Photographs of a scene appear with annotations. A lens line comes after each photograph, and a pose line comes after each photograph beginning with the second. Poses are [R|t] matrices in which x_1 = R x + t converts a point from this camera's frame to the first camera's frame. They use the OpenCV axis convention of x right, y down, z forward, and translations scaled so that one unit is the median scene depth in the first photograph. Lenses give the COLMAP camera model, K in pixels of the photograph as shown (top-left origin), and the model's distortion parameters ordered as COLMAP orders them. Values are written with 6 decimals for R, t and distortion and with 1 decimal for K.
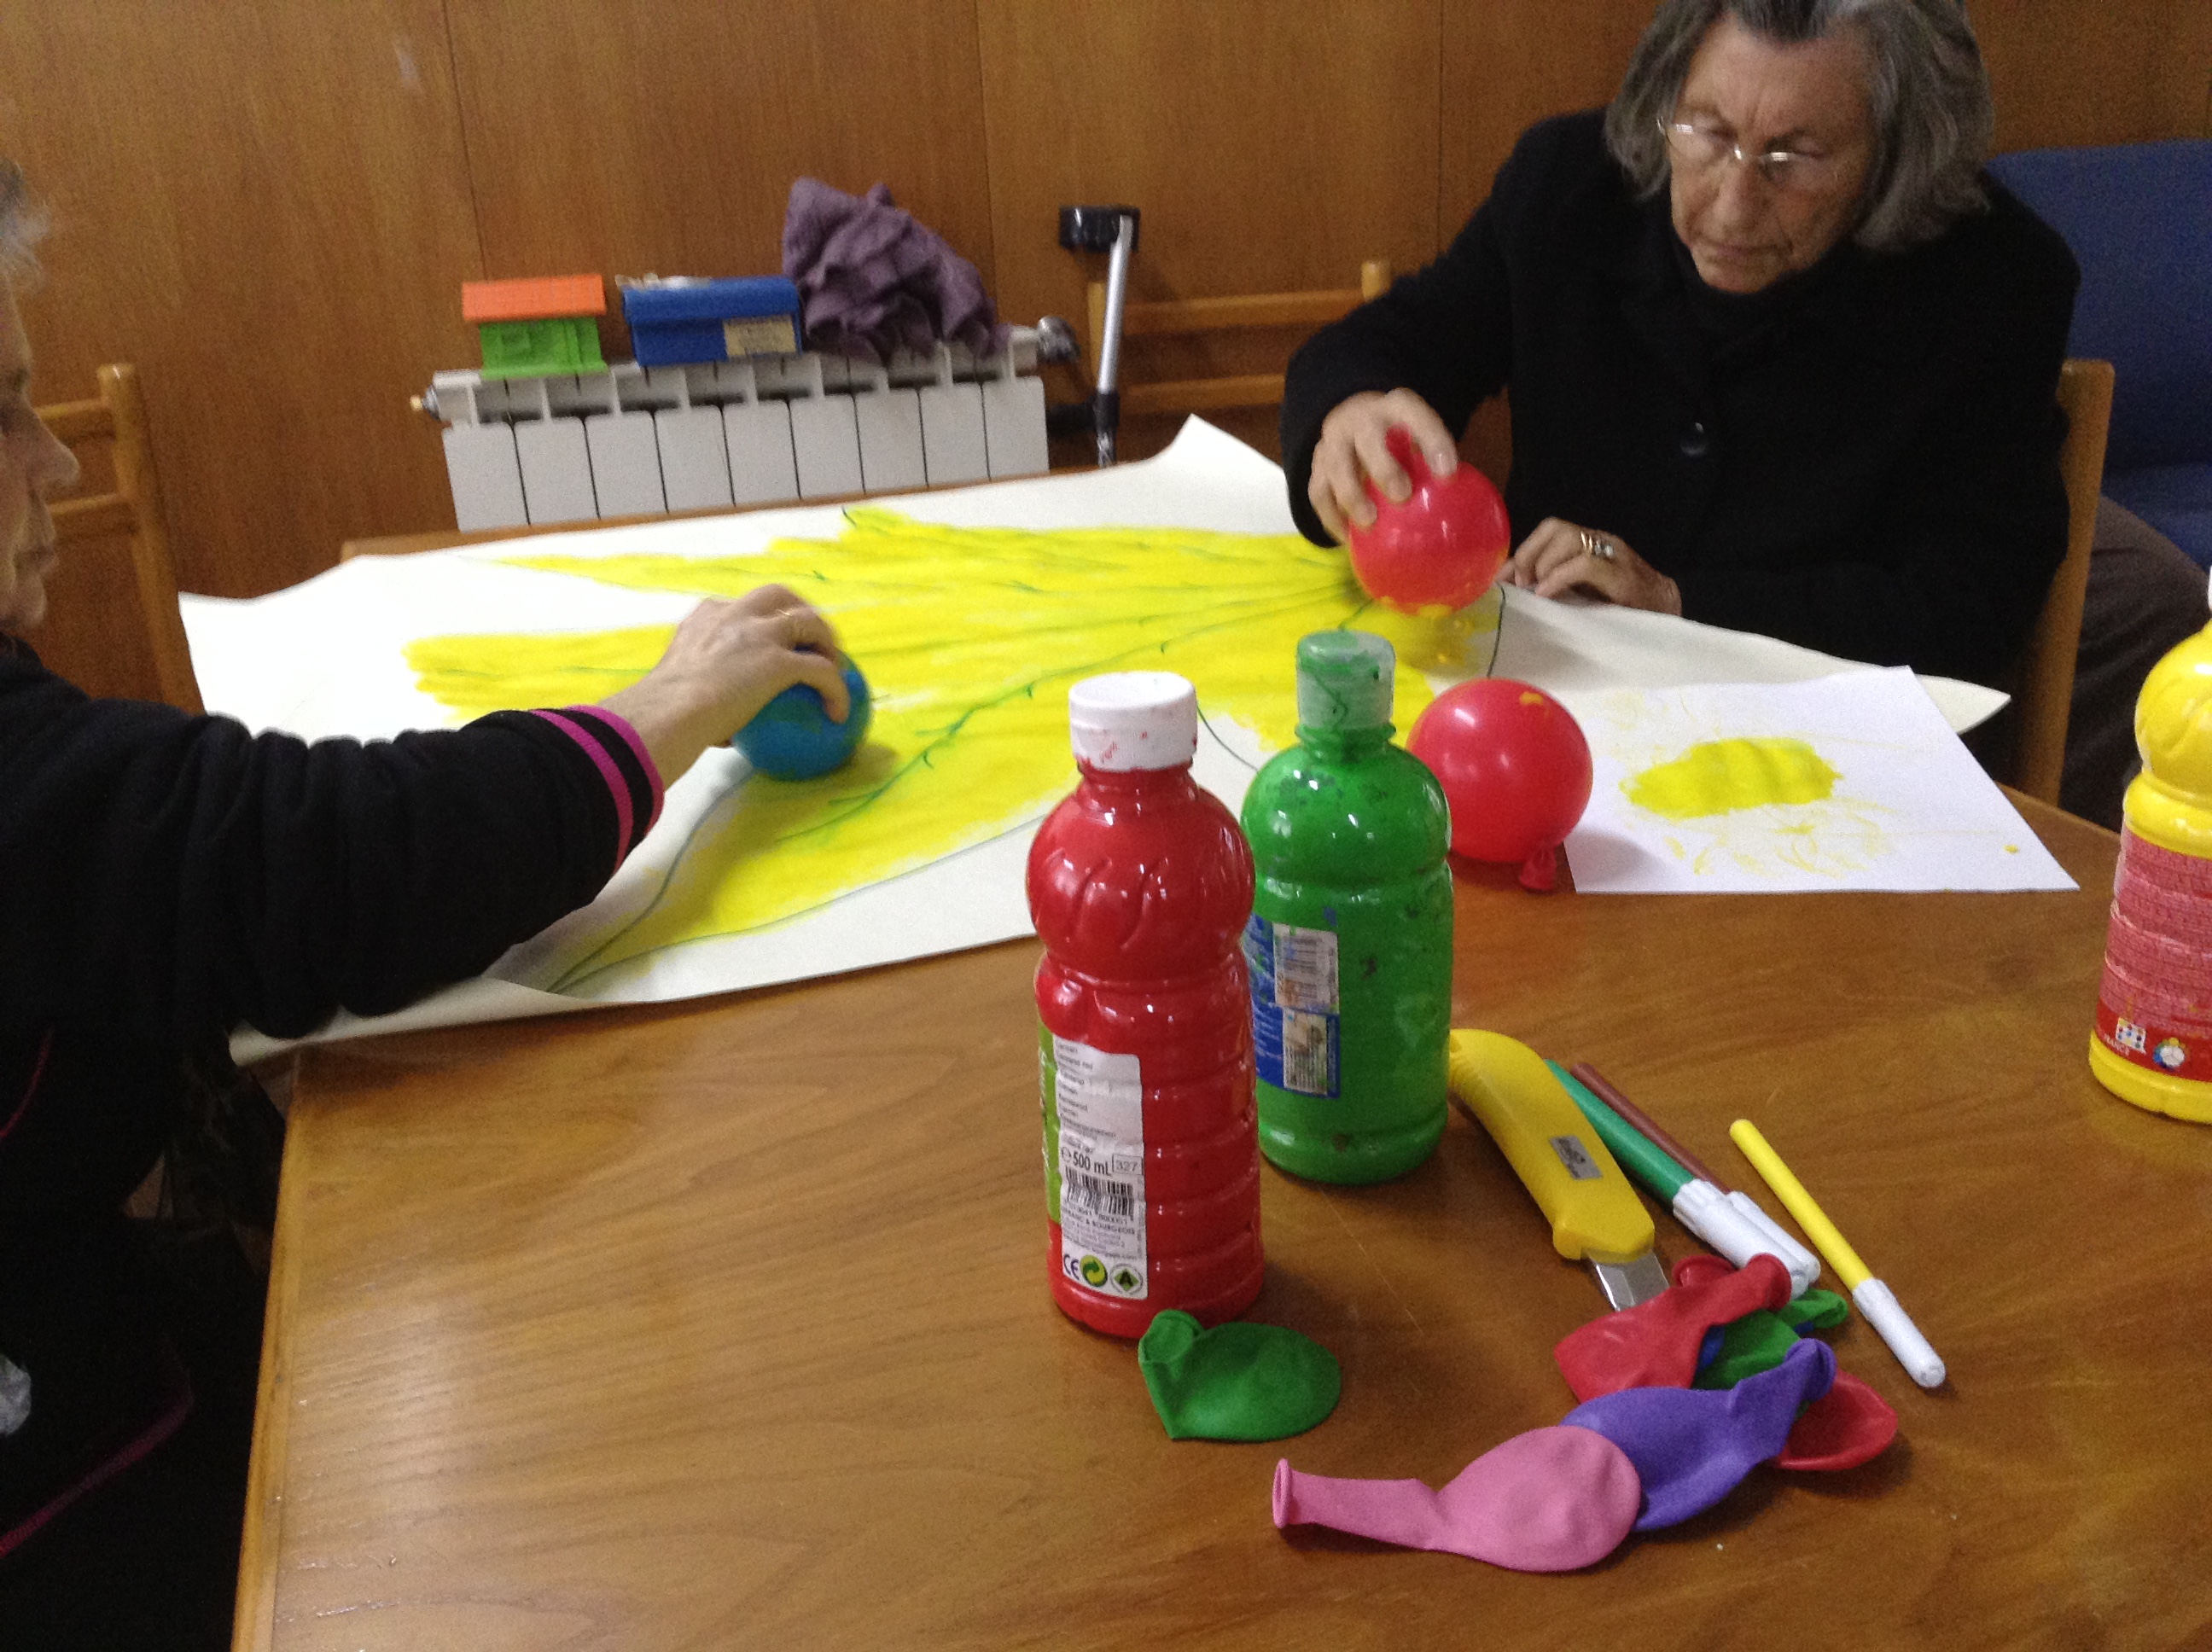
lens RADIAL K [[1962.7, 0, 1106.0], [0, 1962.7, 826.0], [0, 0, 1]] dist [0.083173, -0.008336]
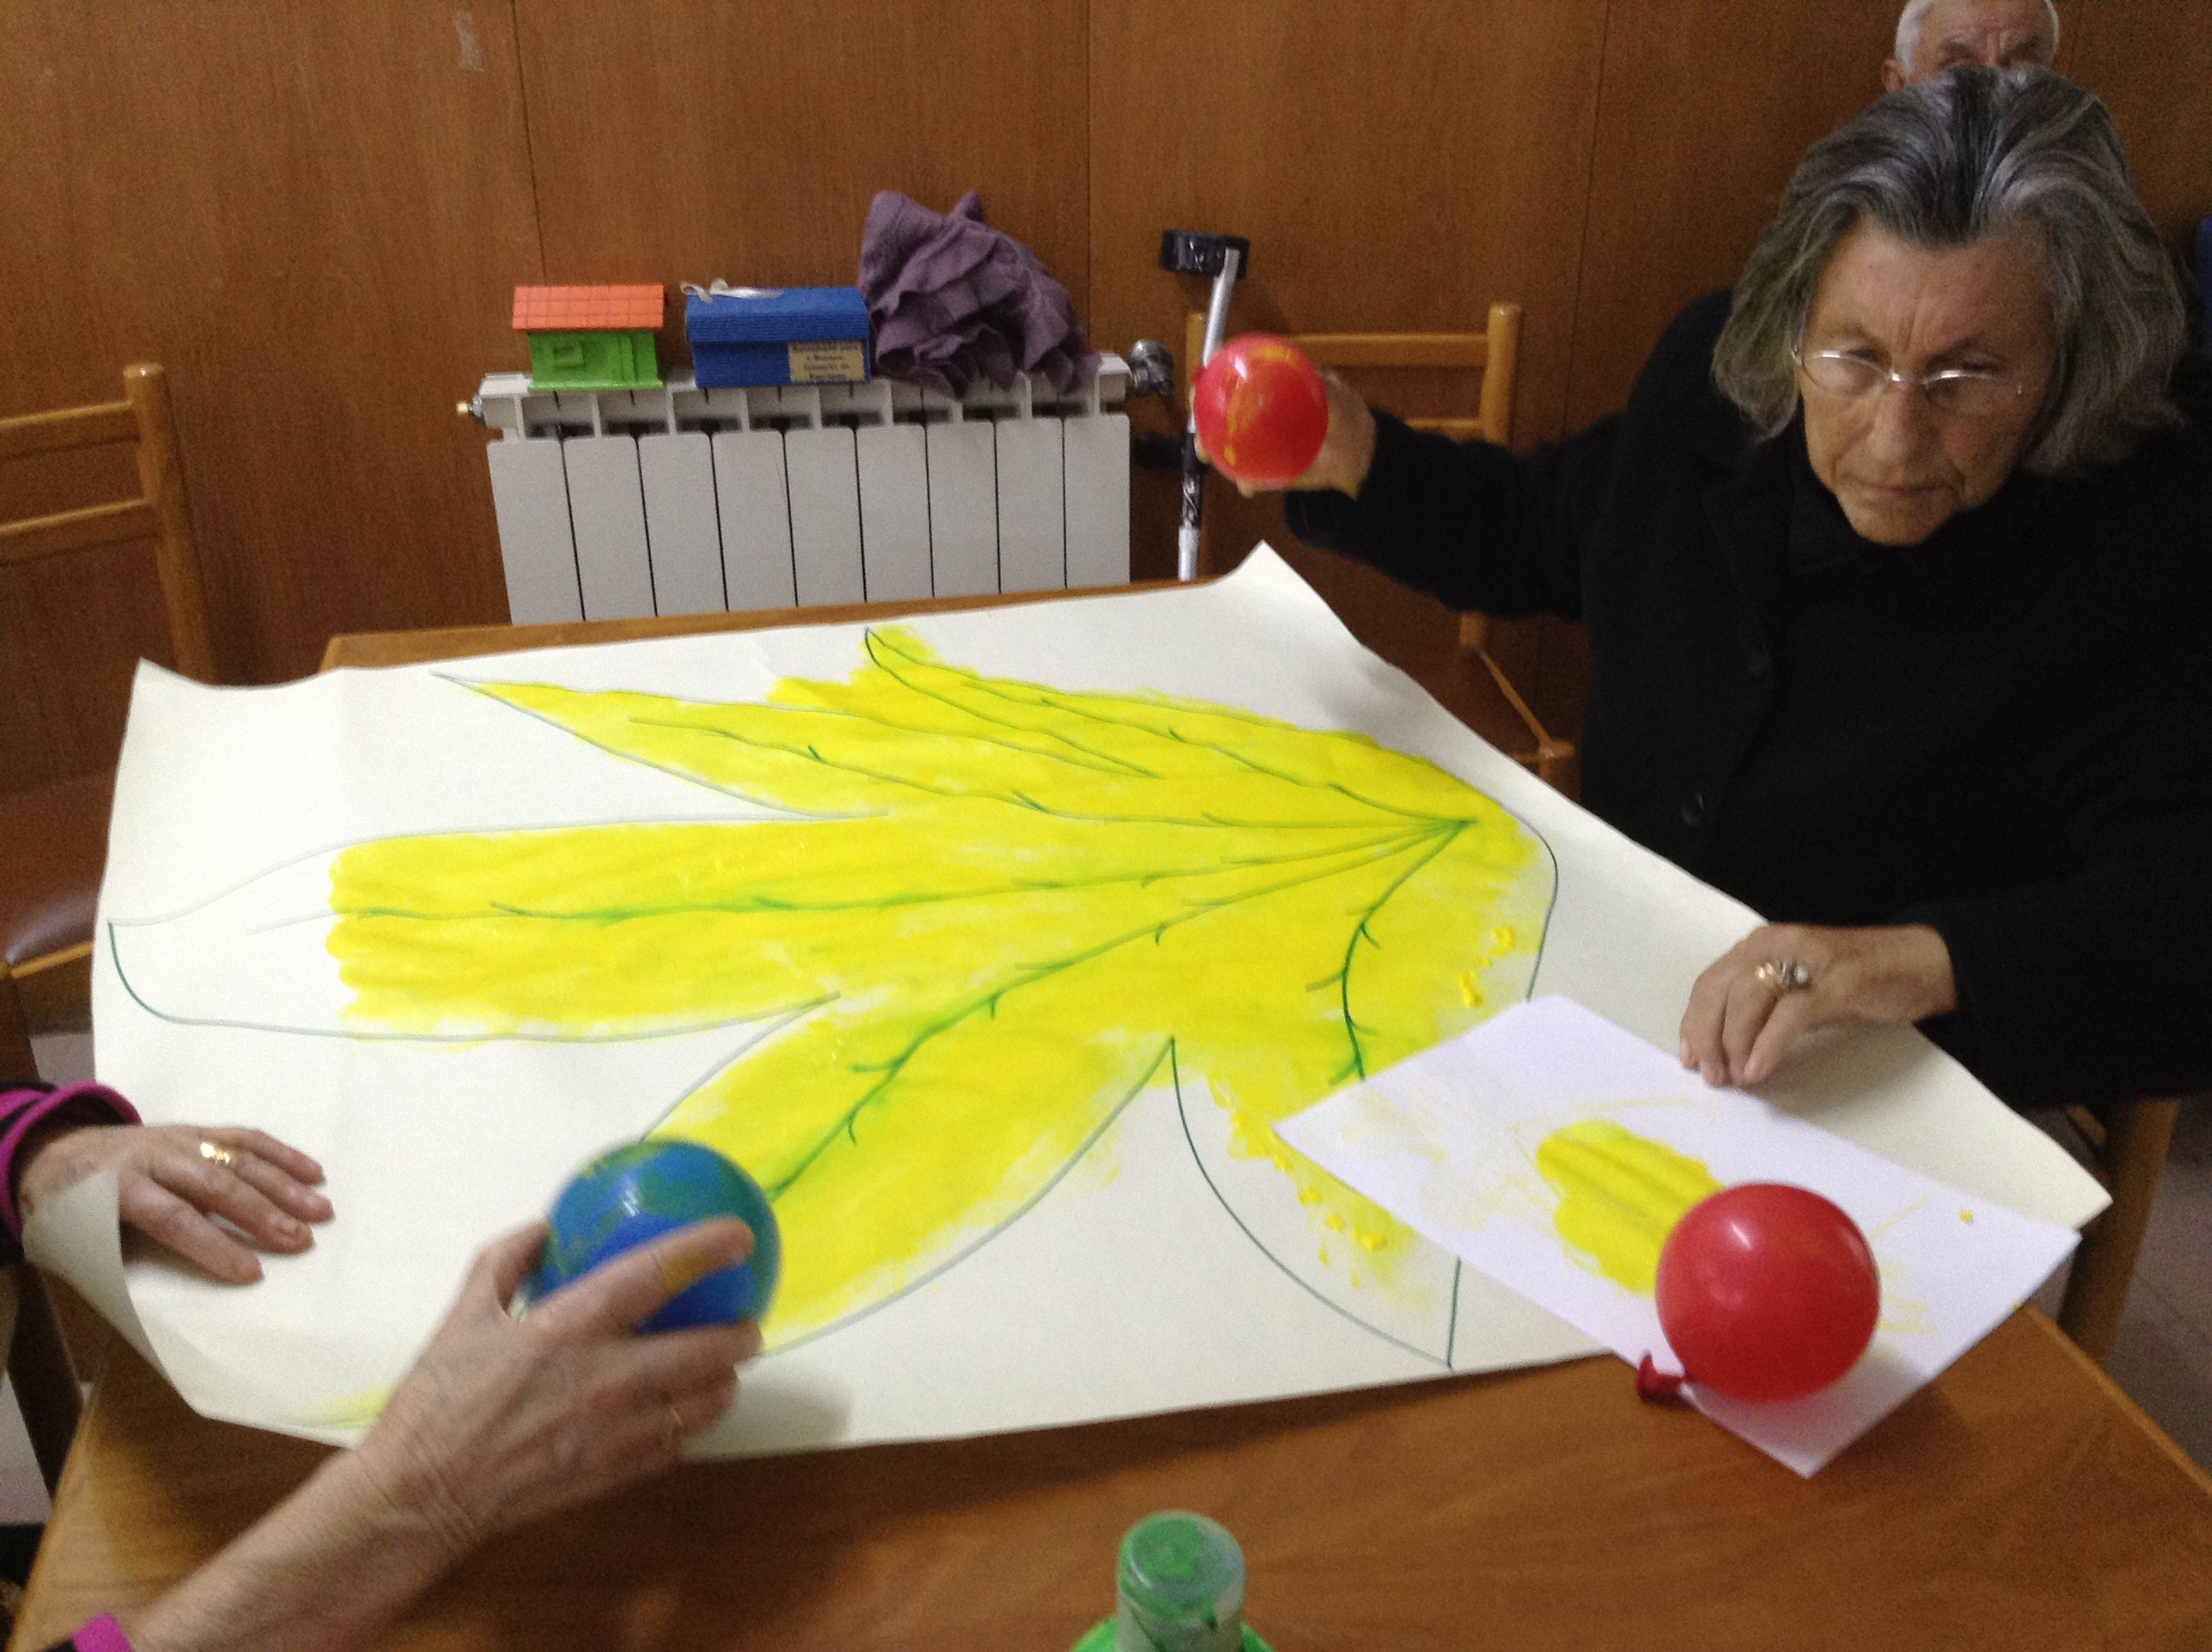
lens RADIAL K [[1962.7, 0, 1106.0], [0, 1962.7, 826.0], [0, 0, 1]] dist [0.083173, -0.008336]
pose [[0.994677, 0.083944, -0.059762, 0.029853], [-0.078763, 0.993319, 0.084338, -0.117714], [0.066443, -0.079182, 0.994643, 0.064769]]
